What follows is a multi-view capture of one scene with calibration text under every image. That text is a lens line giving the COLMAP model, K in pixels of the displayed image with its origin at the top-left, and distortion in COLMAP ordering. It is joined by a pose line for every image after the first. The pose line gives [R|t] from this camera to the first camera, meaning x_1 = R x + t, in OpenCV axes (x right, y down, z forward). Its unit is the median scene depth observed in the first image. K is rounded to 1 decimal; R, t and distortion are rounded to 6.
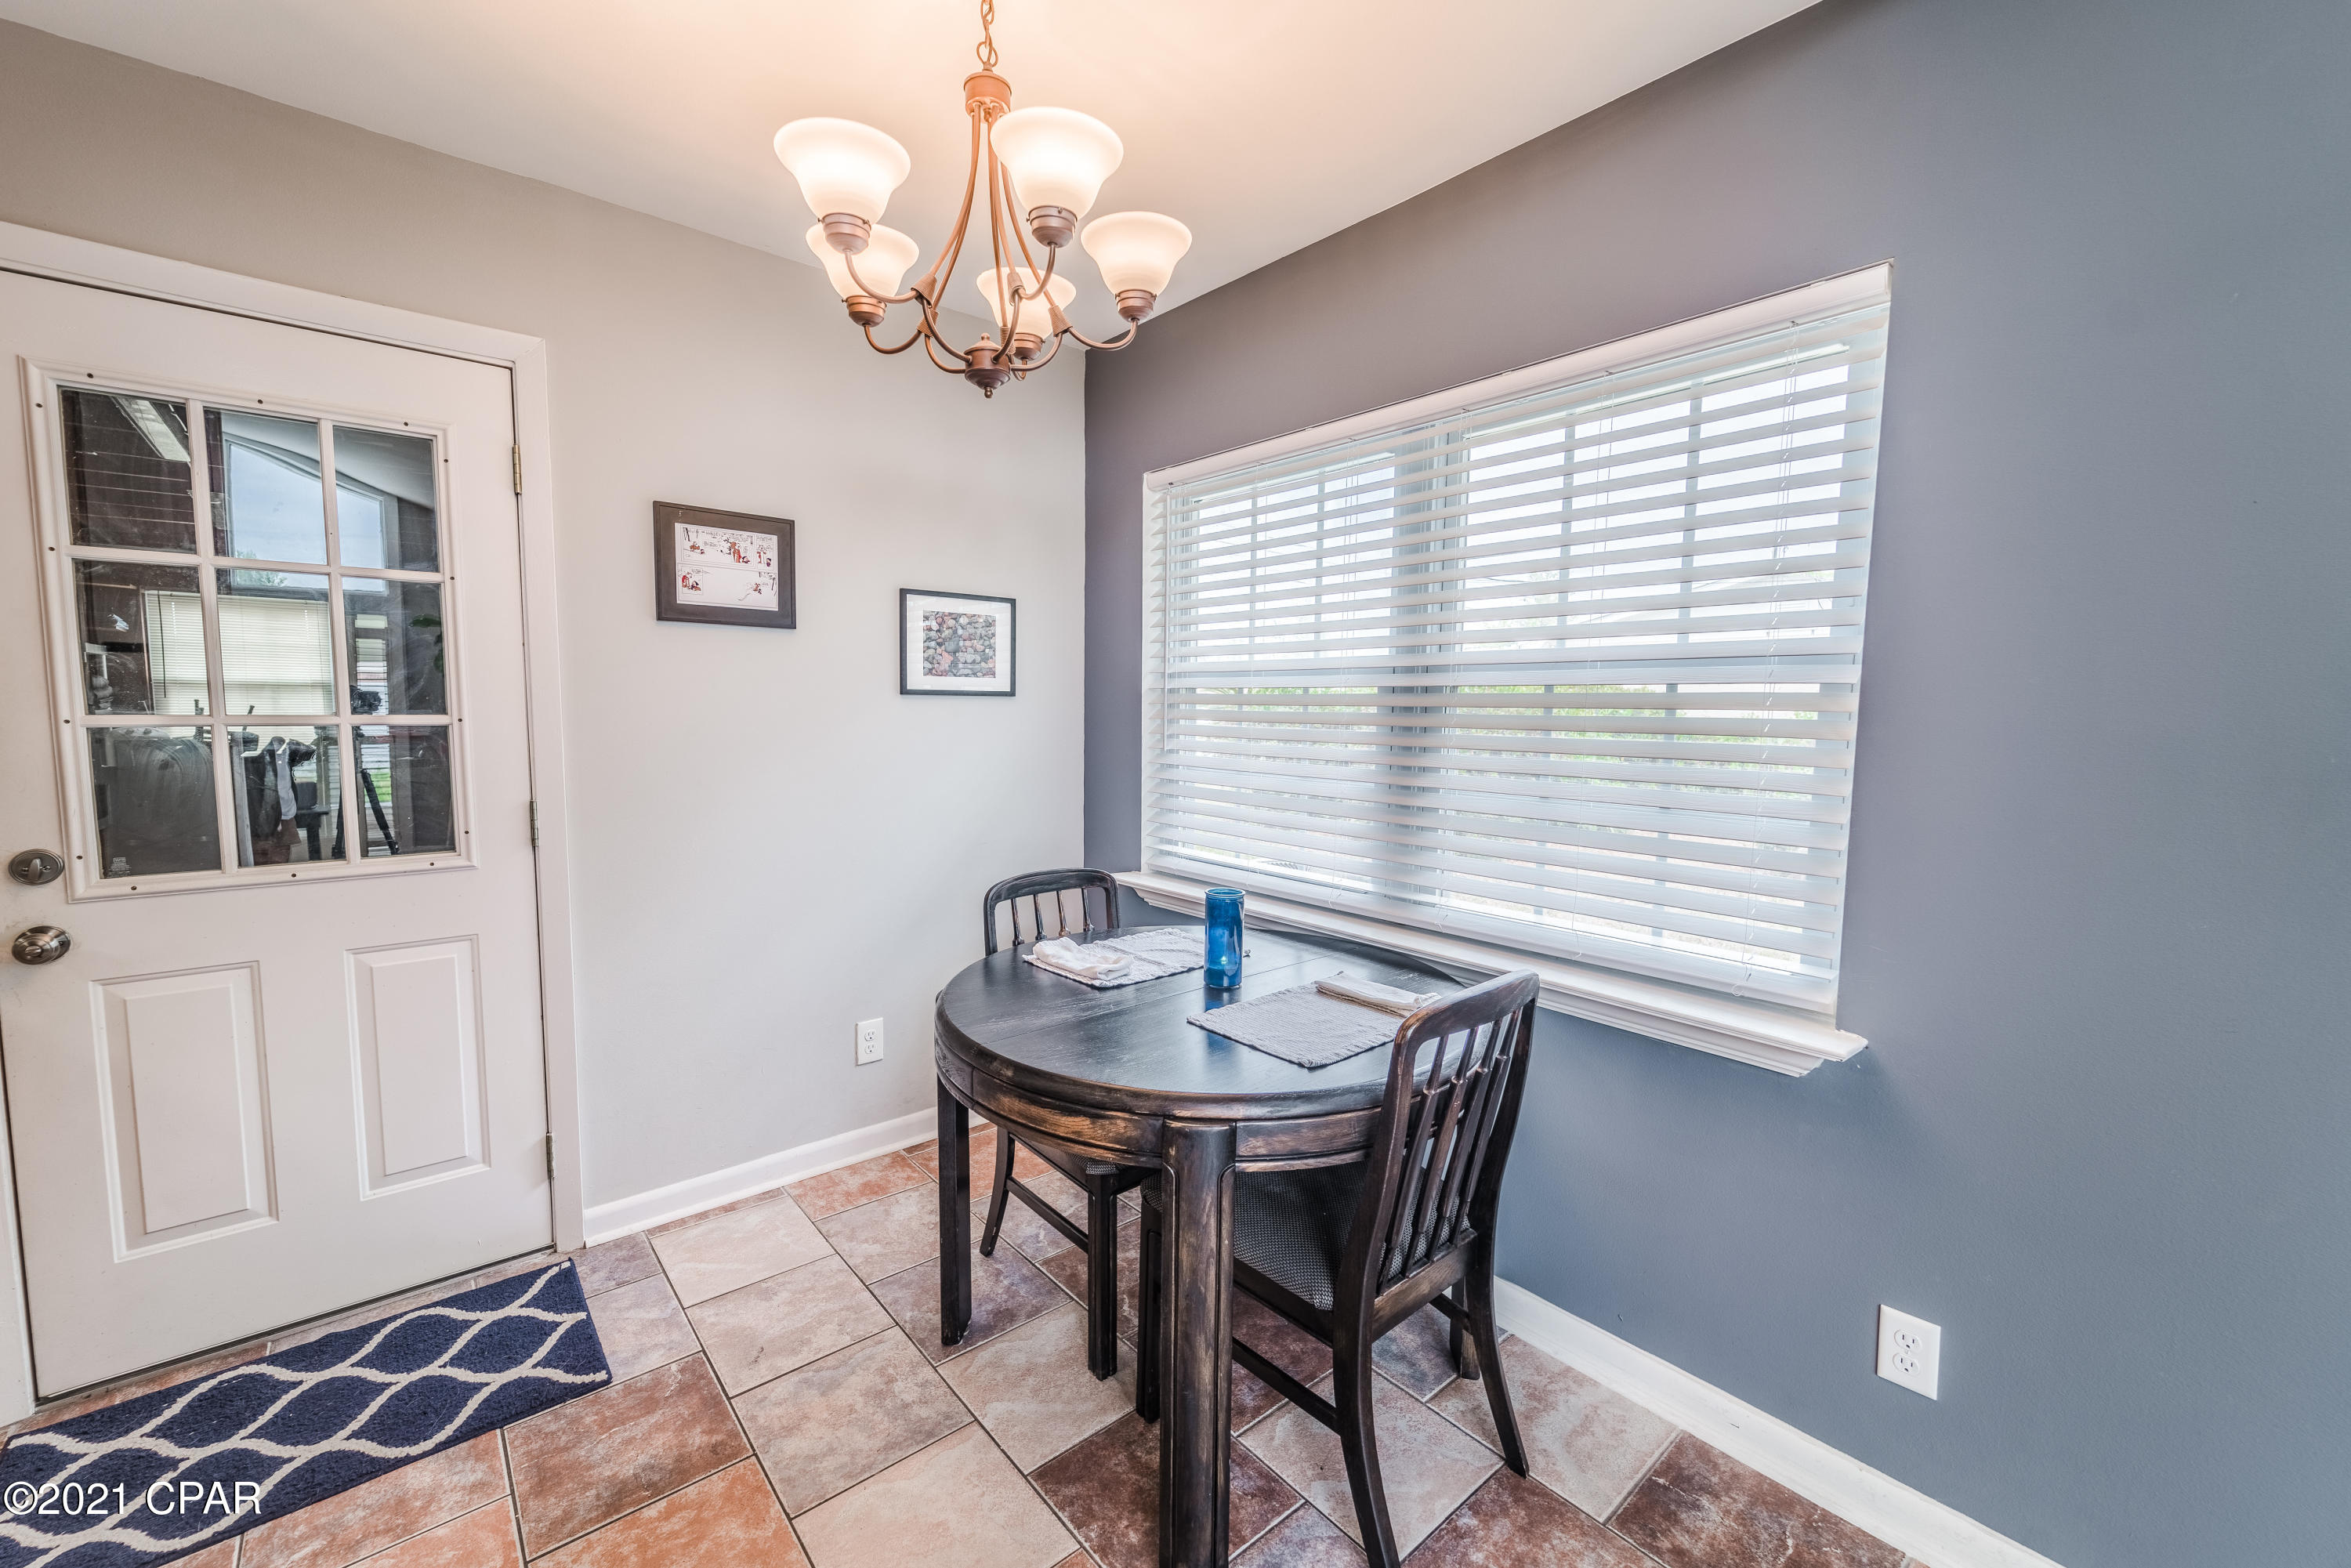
lens RADIAL K [[935.9, 0, 1165.6], [0, 935.9, 783.2], [0, 0, 1]] dist [0.002245, -0.002210]
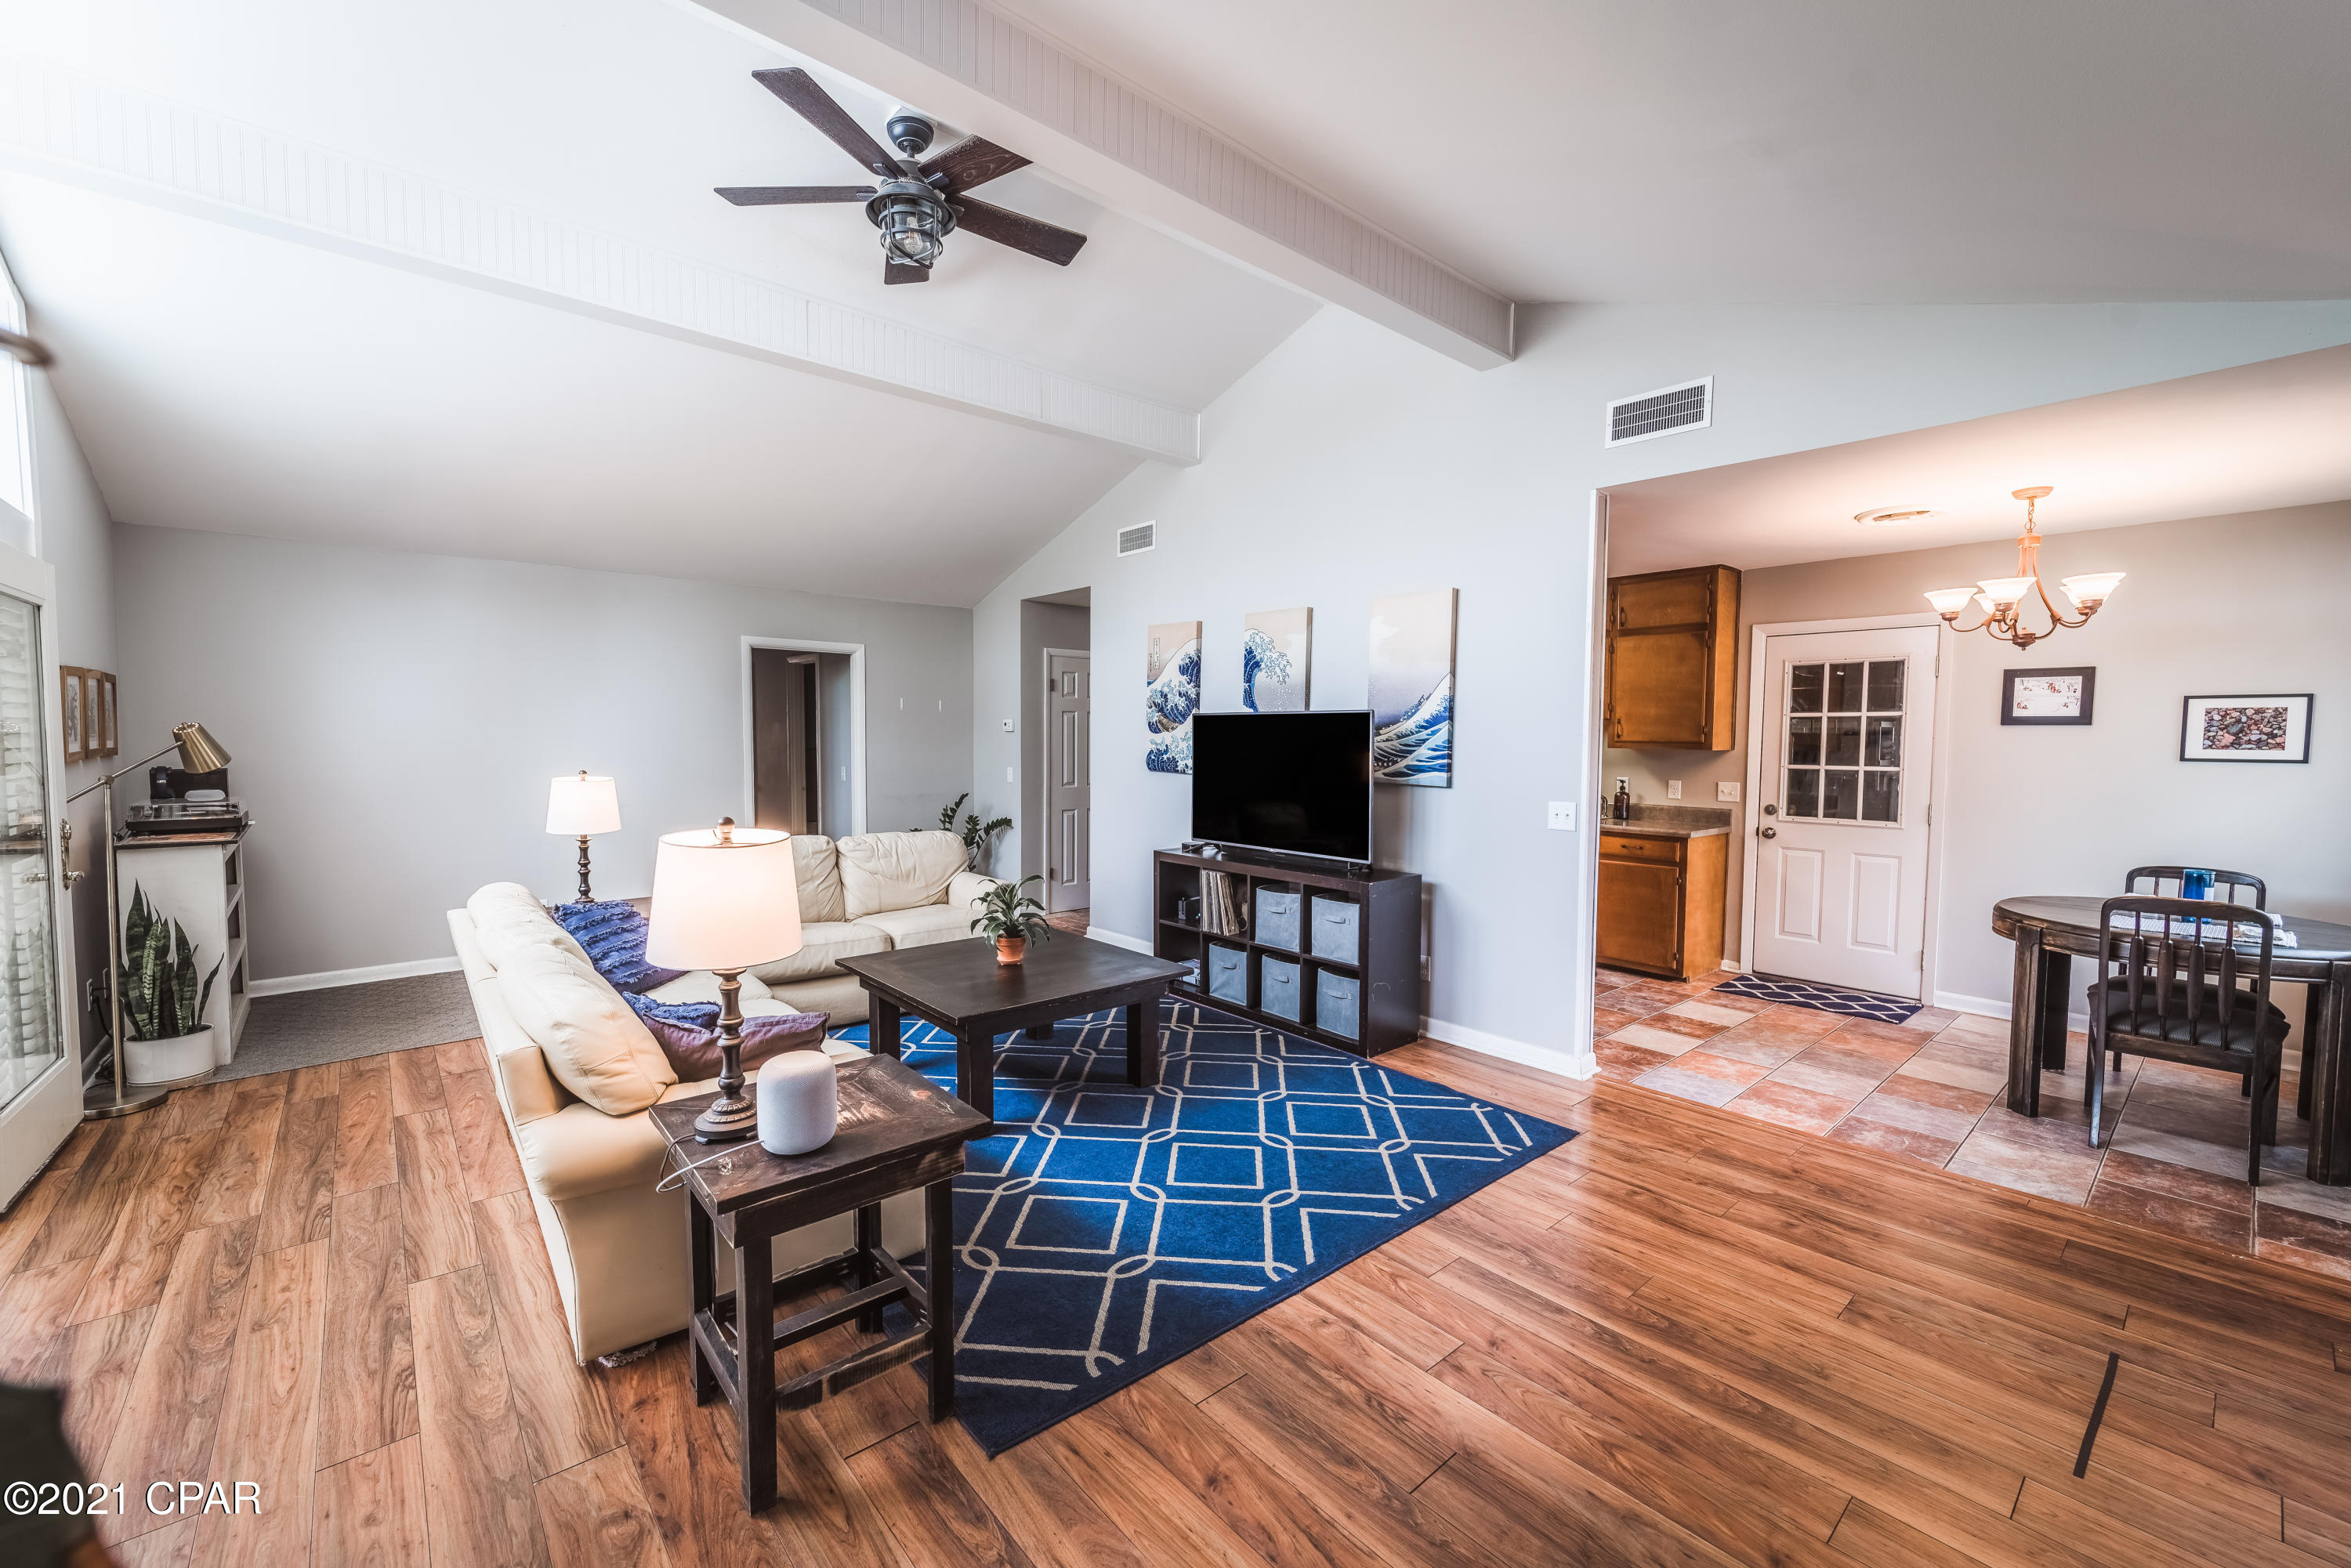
lens RADIAL K [[935.9, 0, 1147.1], [0, 935.9, 790.7], [0, 0, 1]] dist [0.002245, -0.002210]
pose [[-0.010766, 0.049386, -0.998722, 1.587957], [-0.088319, 0.994829, 0.050145, 0.037936], [0.996034, 0.088746, -0.006348, -0.888906]]
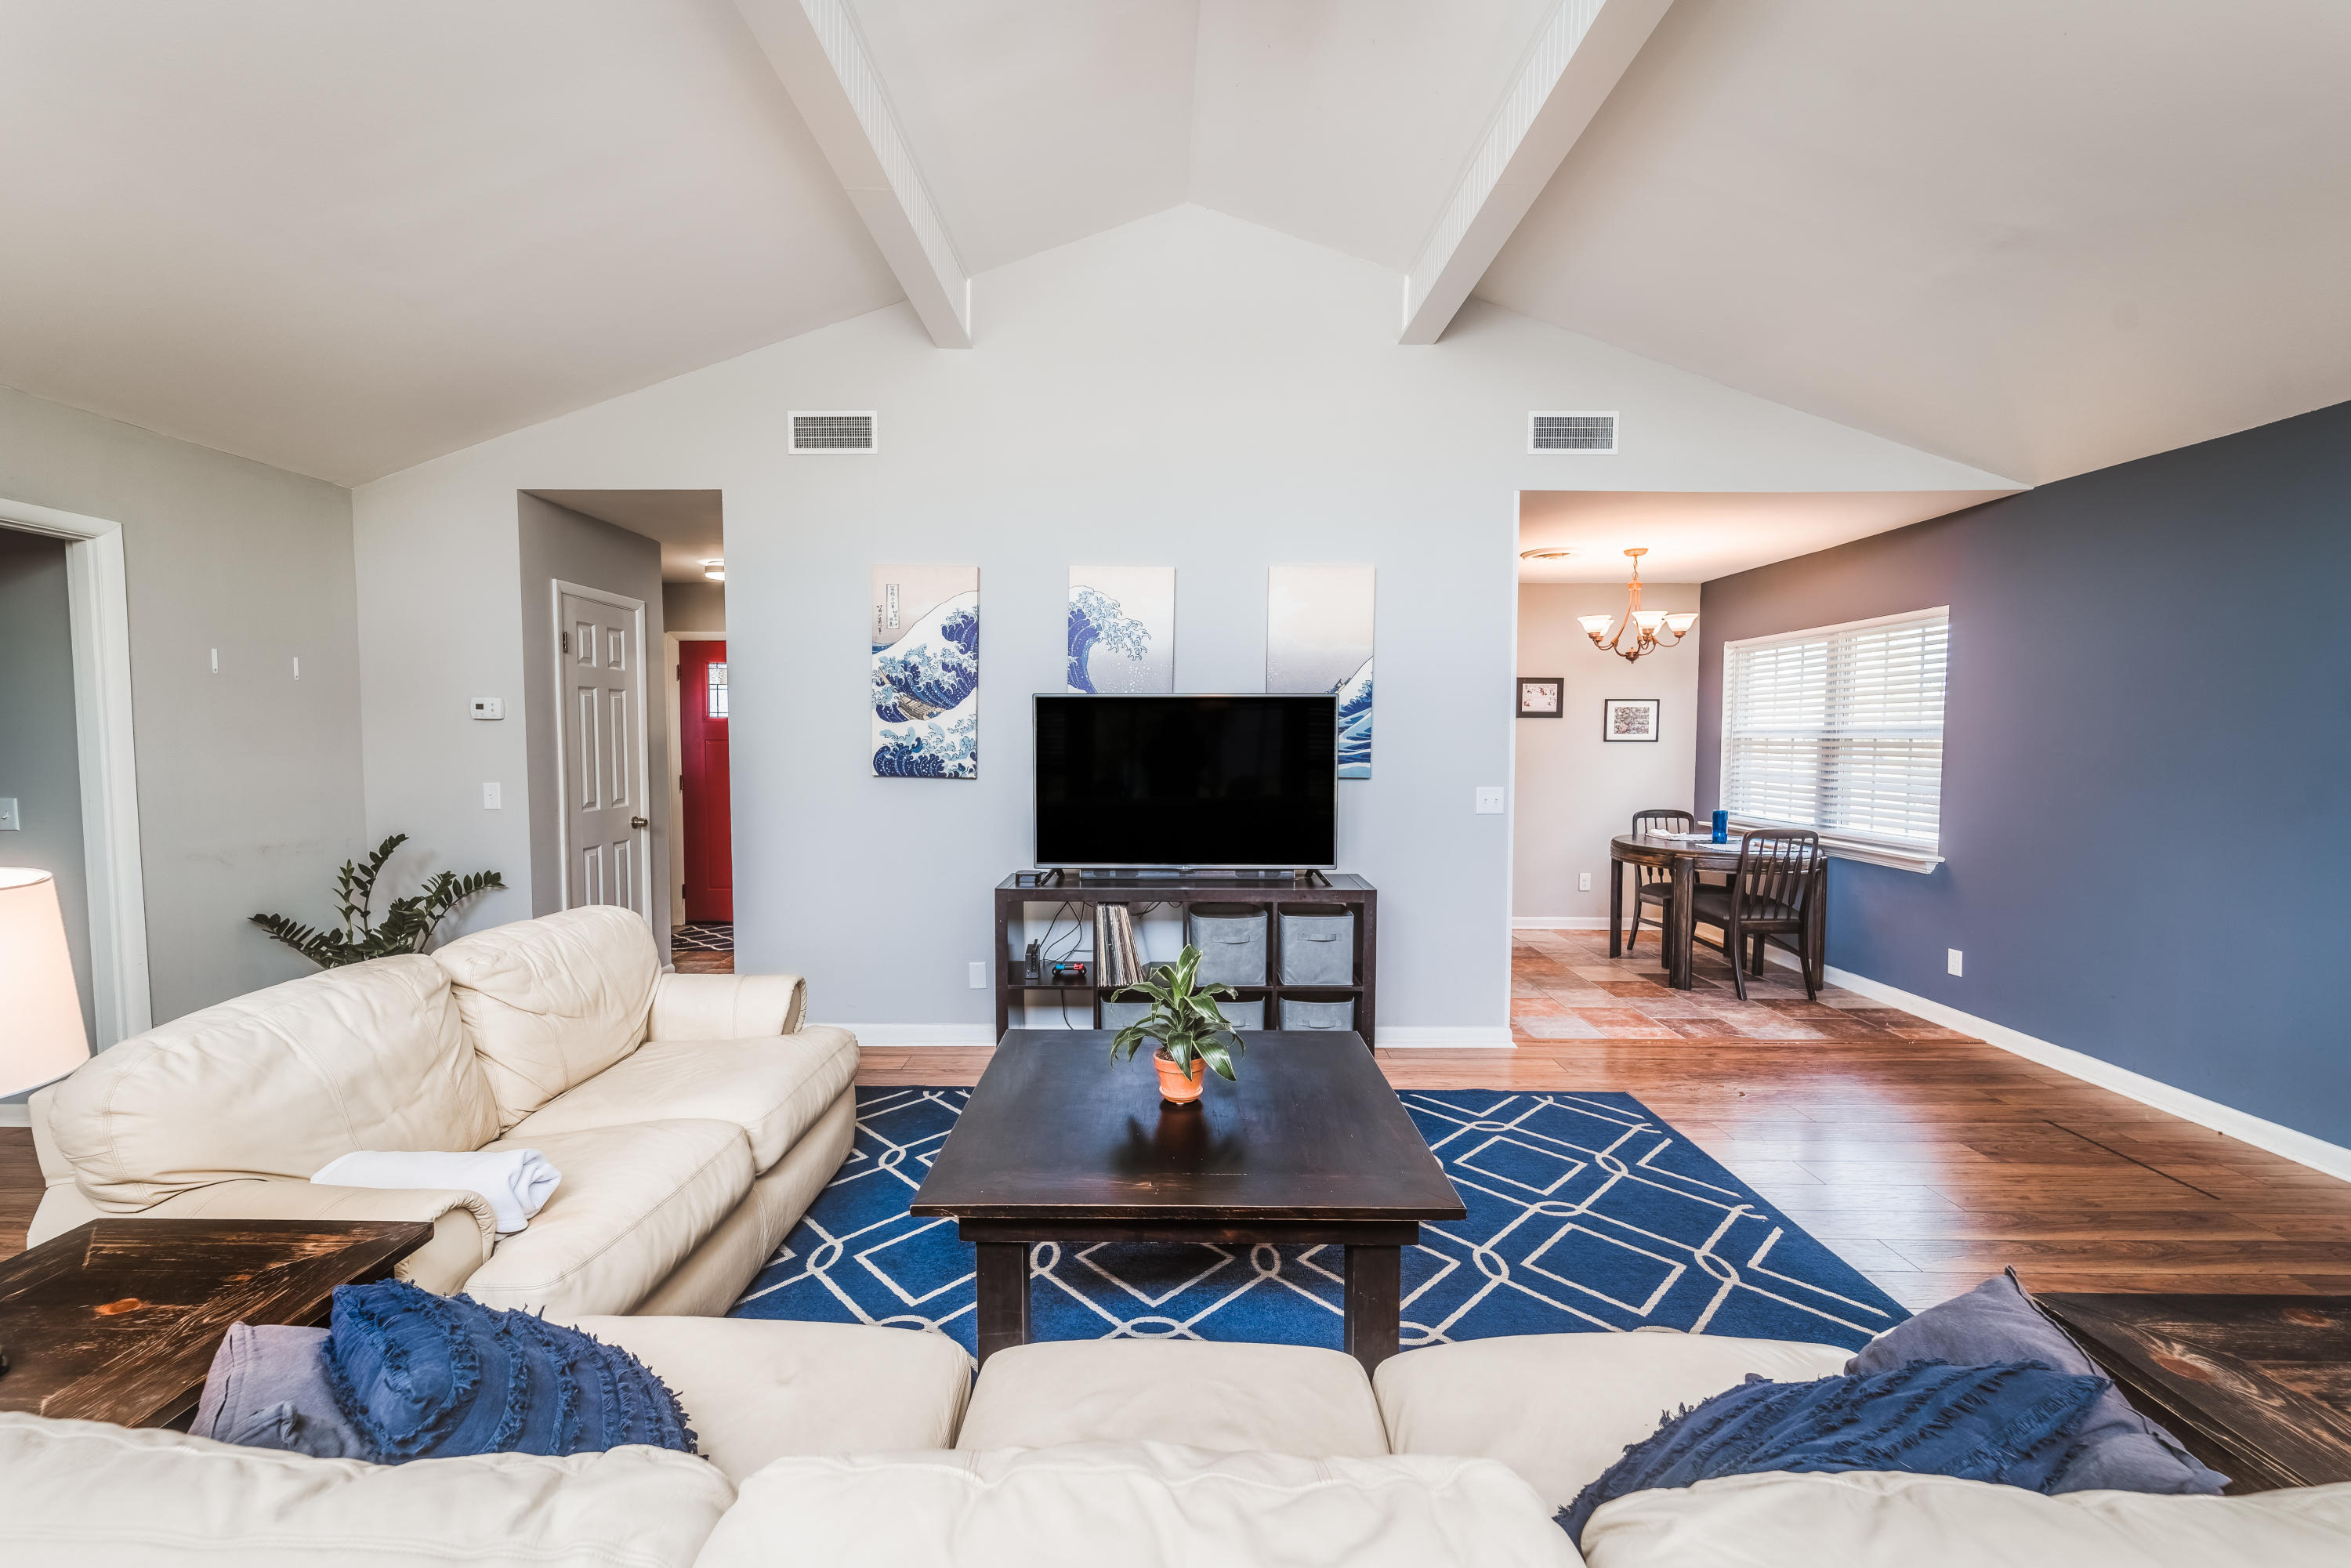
lens RADIAL K [[935.9, 0, 1156.7], [0, 935.9, 786.6], [0, 0, 1]] dist [0.002245, -0.002210]
pose [[0.751760, 0.024196, -0.658993, 0.543048], [-0.046441, 0.998788, -0.016307, 0.138800], [0.657799, 0.042863, 0.751972, -1.920122]]
